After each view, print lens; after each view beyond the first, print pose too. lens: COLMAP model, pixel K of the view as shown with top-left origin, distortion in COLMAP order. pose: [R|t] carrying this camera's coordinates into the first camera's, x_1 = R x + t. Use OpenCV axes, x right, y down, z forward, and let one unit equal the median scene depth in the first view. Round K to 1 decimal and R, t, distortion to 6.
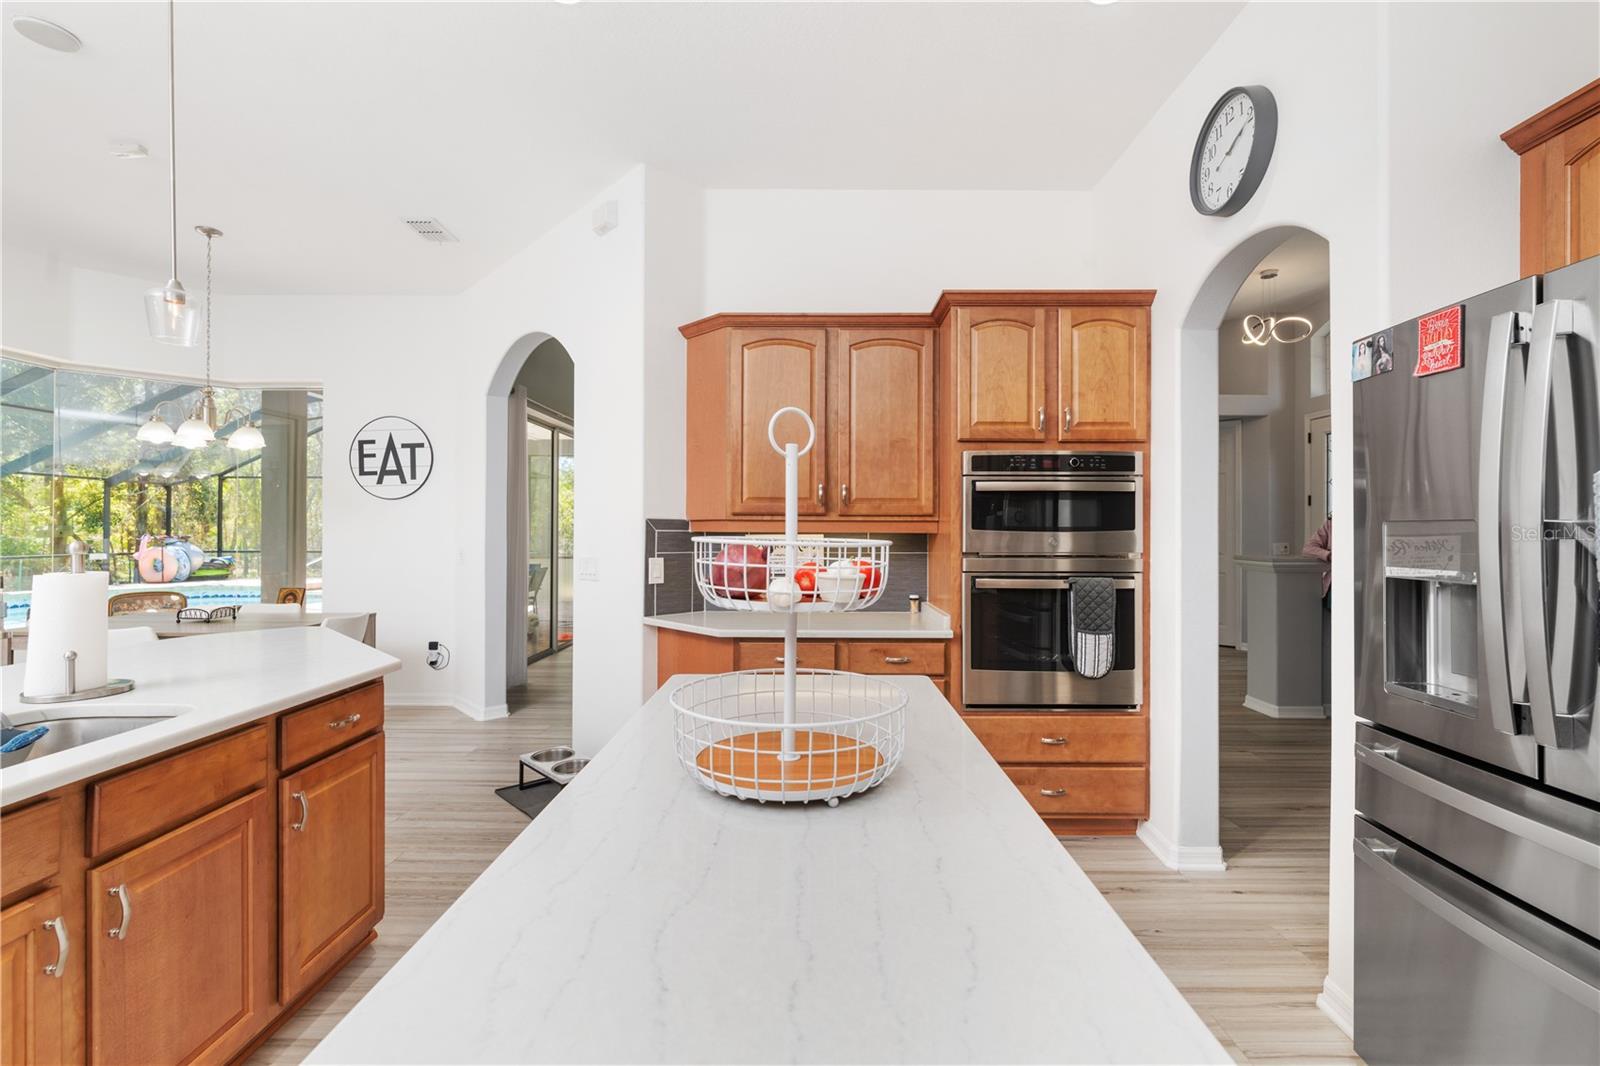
lens RADIAL K [[700.6, 0, 807.3], [0, 700.6, 525.4], [0, 0, 1]] dist [0.000232, 0.000082]
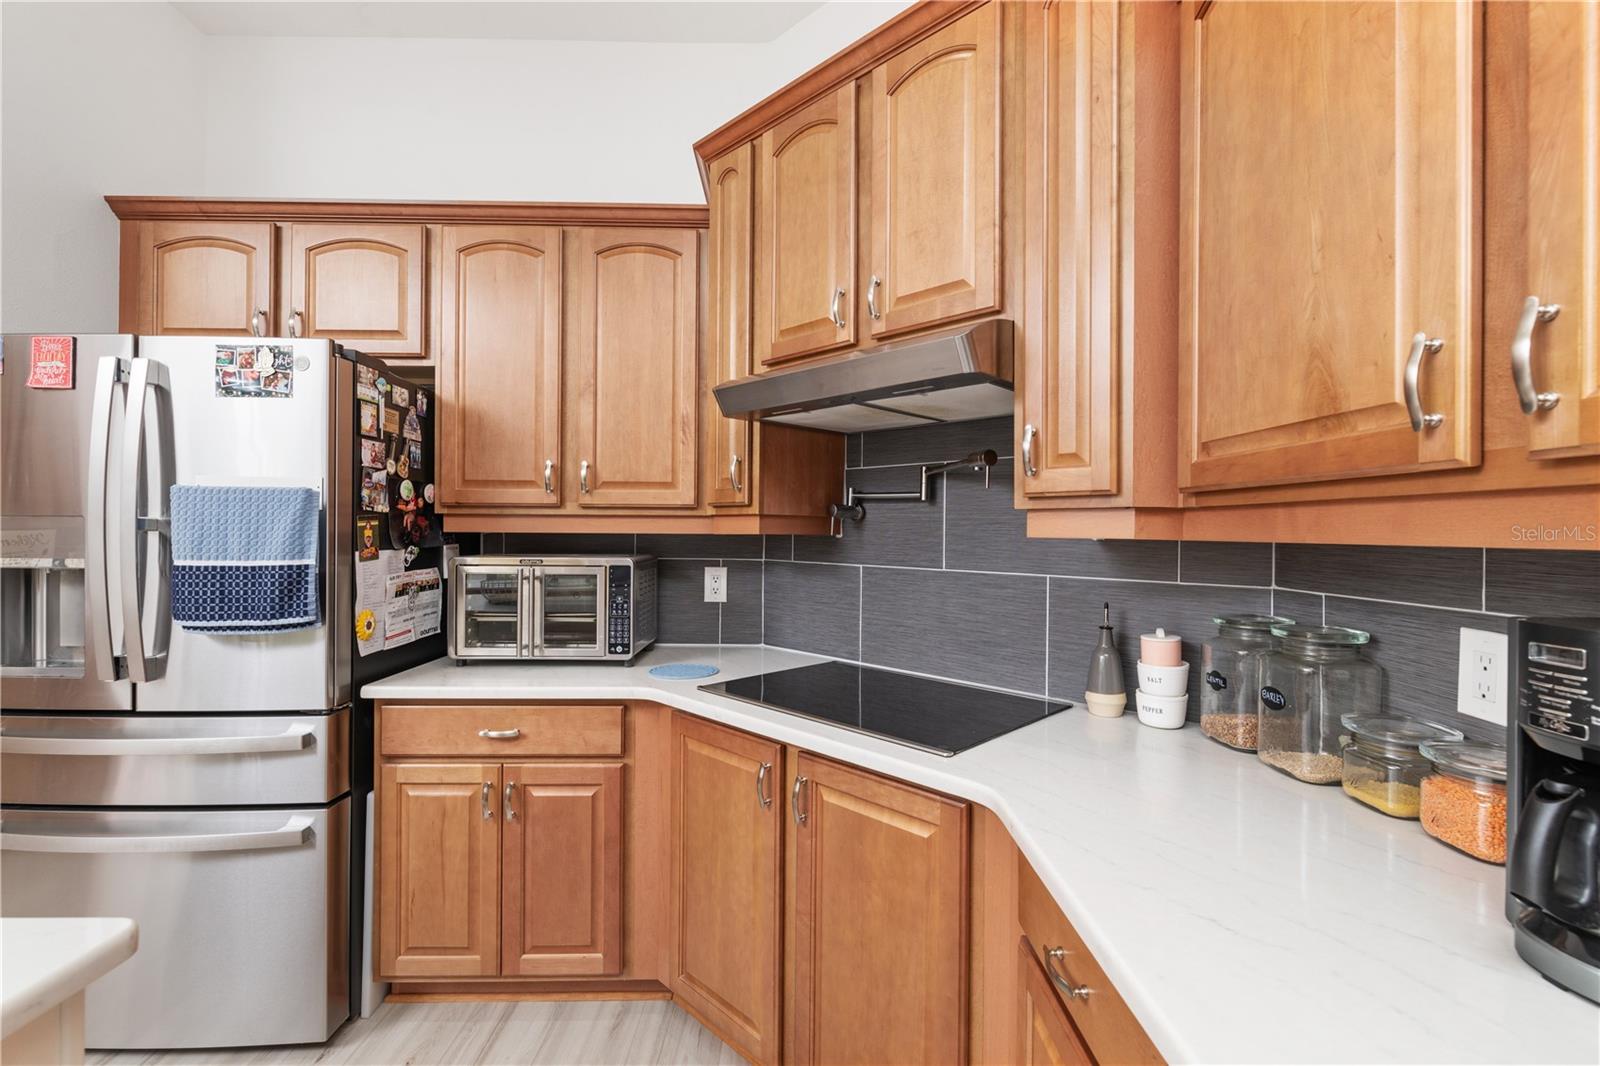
lens RADIAL K [[688.4, 0, 805.6], [0, 688.4, 527.6], [0, 0, 1]] dist [-0.001975, -0.000297]
pose [[-0.014628, 0.001126, 0.999892, -0.157299], [-0.007631, 0.999970, -0.001237, 0.002664], [-0.999864, -0.007649, -0.014619, -0.144835]]
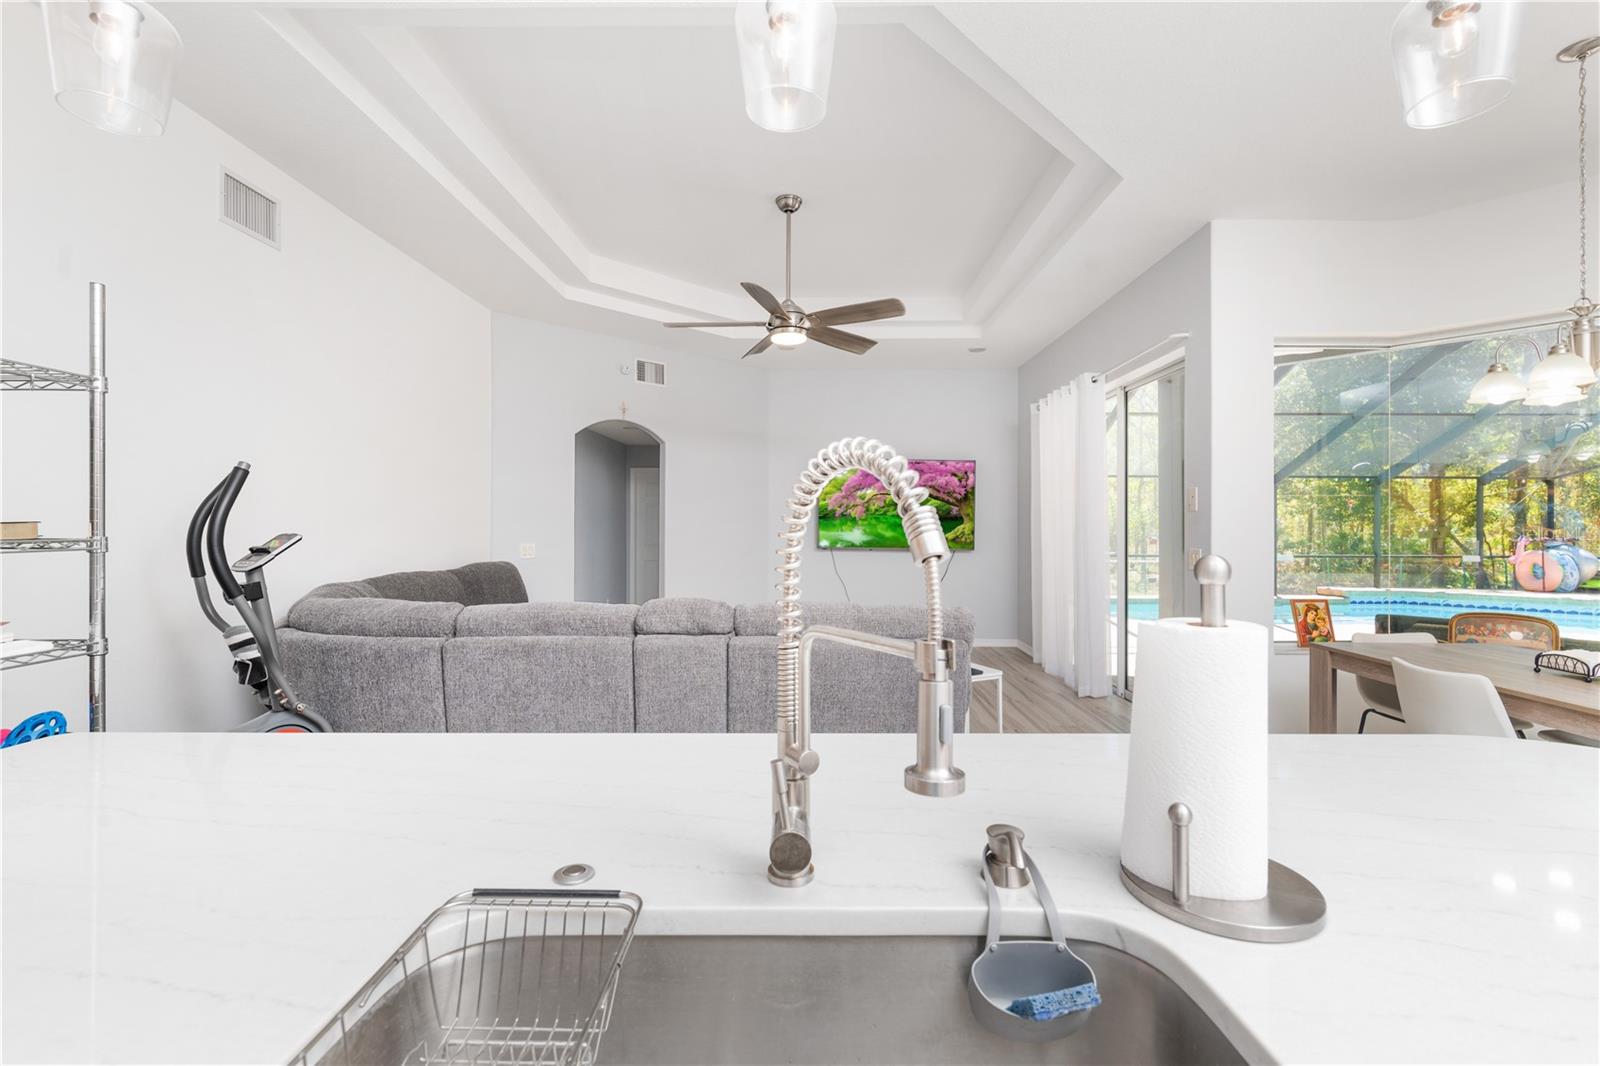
lens RADIAL K [[688.4, 0, 805.6], [0, 688.4, 527.6], [0, 0, 1]] dist [-0.001975, -0.000297]
pose [[-0.004212, -0.001611, -0.999990, -0.480711], [0.003502, 0.999993, -0.001626, 0.004429], [0.999985, -0.003508, -0.004206, 0.652781]]
